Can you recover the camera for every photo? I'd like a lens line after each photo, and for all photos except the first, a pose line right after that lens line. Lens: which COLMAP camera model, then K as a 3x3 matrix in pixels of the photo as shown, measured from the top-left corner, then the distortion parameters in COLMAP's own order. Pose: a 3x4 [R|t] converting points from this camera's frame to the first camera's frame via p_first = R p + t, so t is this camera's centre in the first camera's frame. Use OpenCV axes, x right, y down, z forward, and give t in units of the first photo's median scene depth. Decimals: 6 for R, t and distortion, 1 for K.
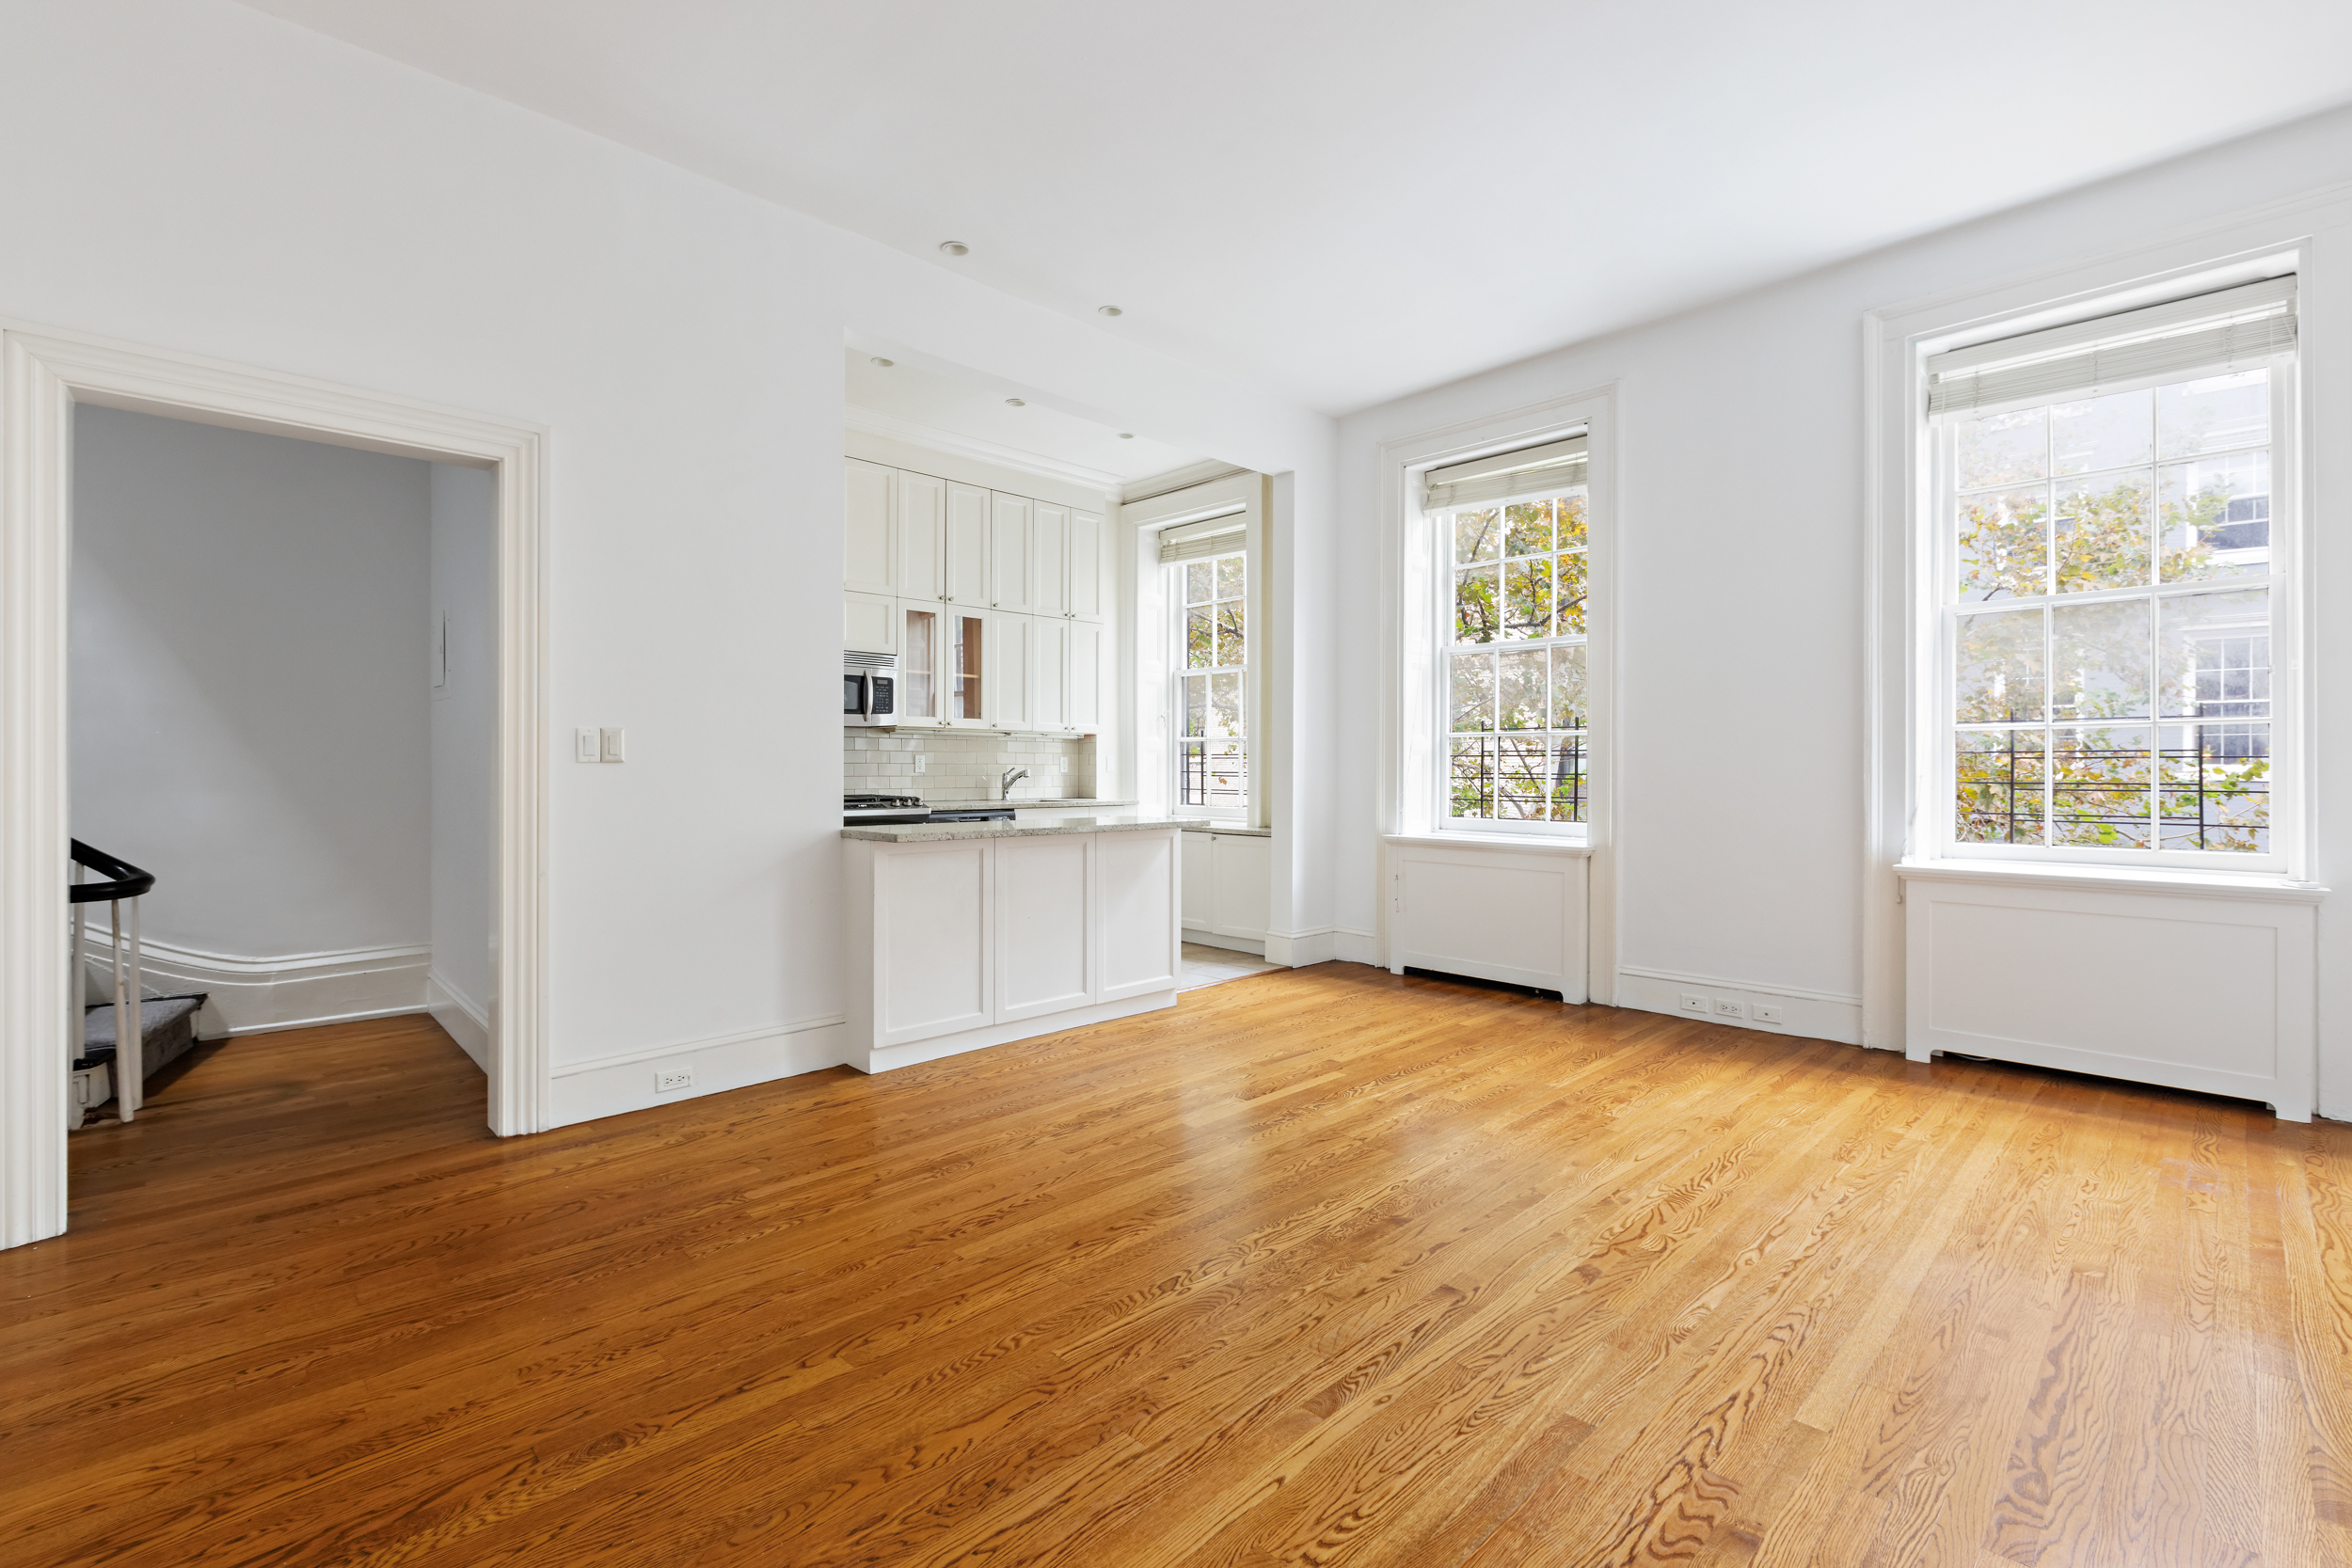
lens RADIAL K [[1038.0, 0, 1169.9], [0, 1038.0, 761.2], [0, 0, 1]] dist [-0.003047, 0.000021]
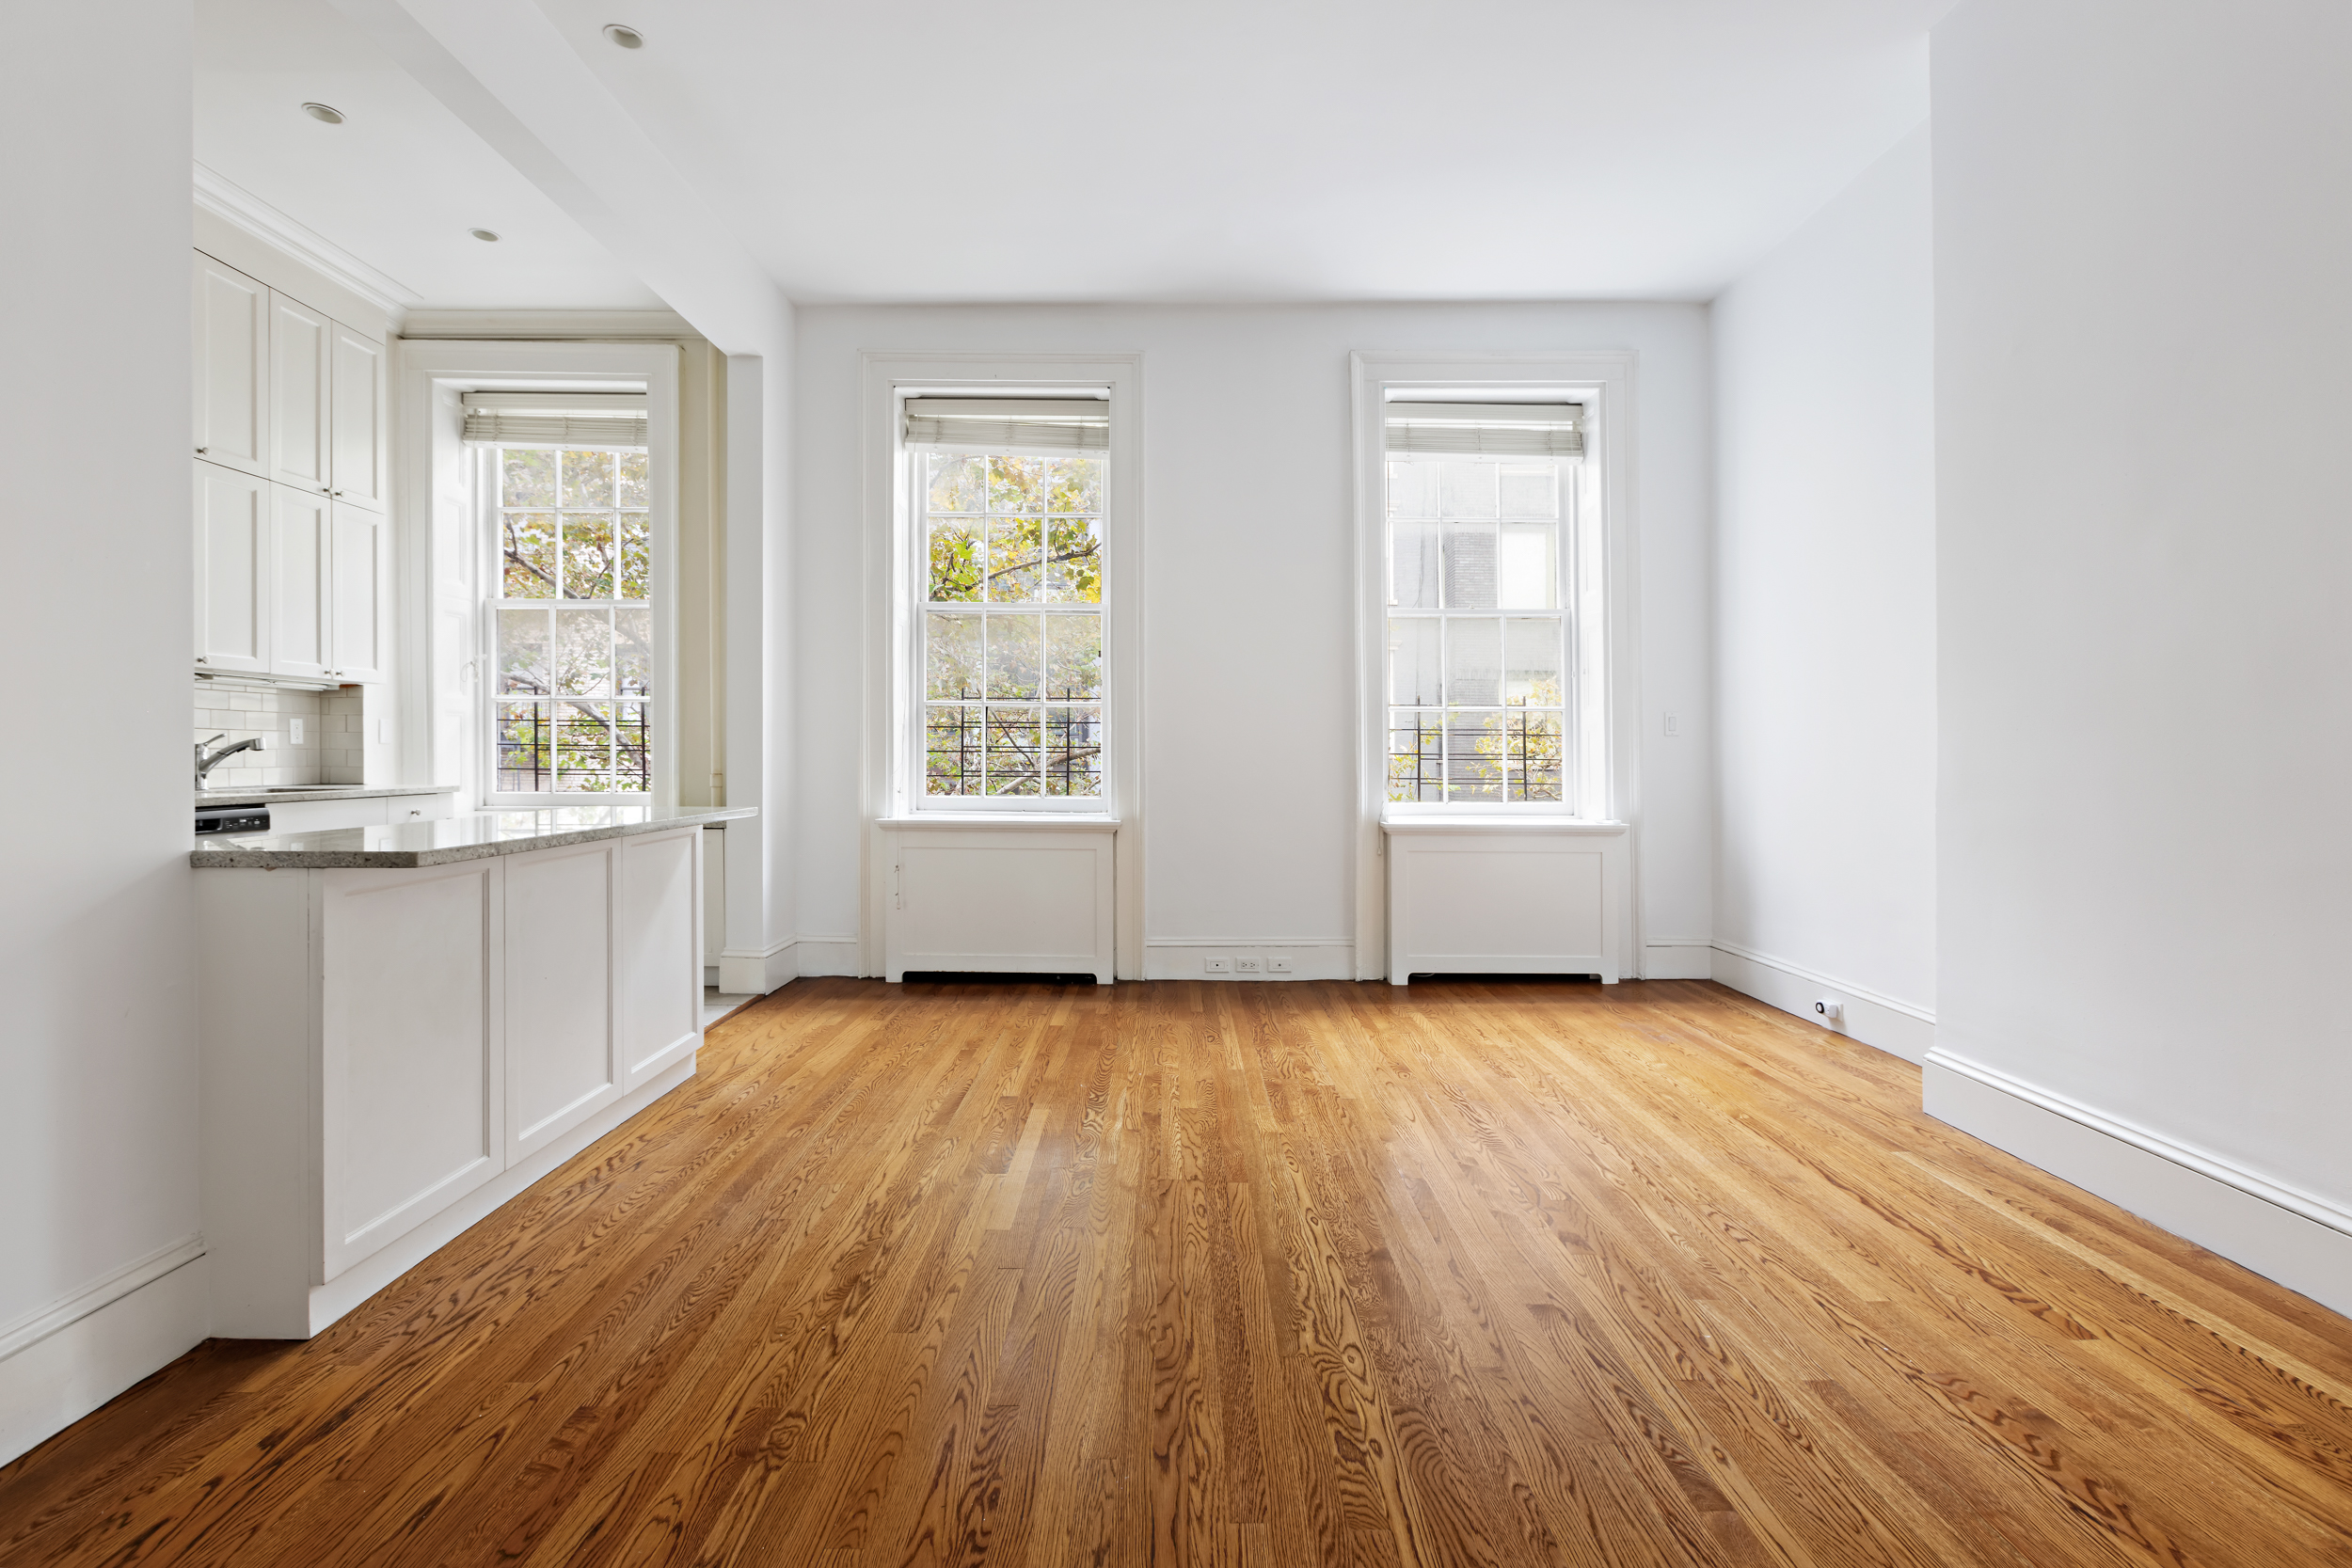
lens RADIAL K [[1058.1, 0, 1214.3], [0, 1058.1, 747.4], [0, 0, 1]] dist [-0.001242, -0.000250]
pose [[0.695835, 0.003714, 0.718192, -0.304538], [-0.008528, 0.999959, 0.003091, 0.011080], [-0.718151, -0.008275, 0.695838, 0.292430]]
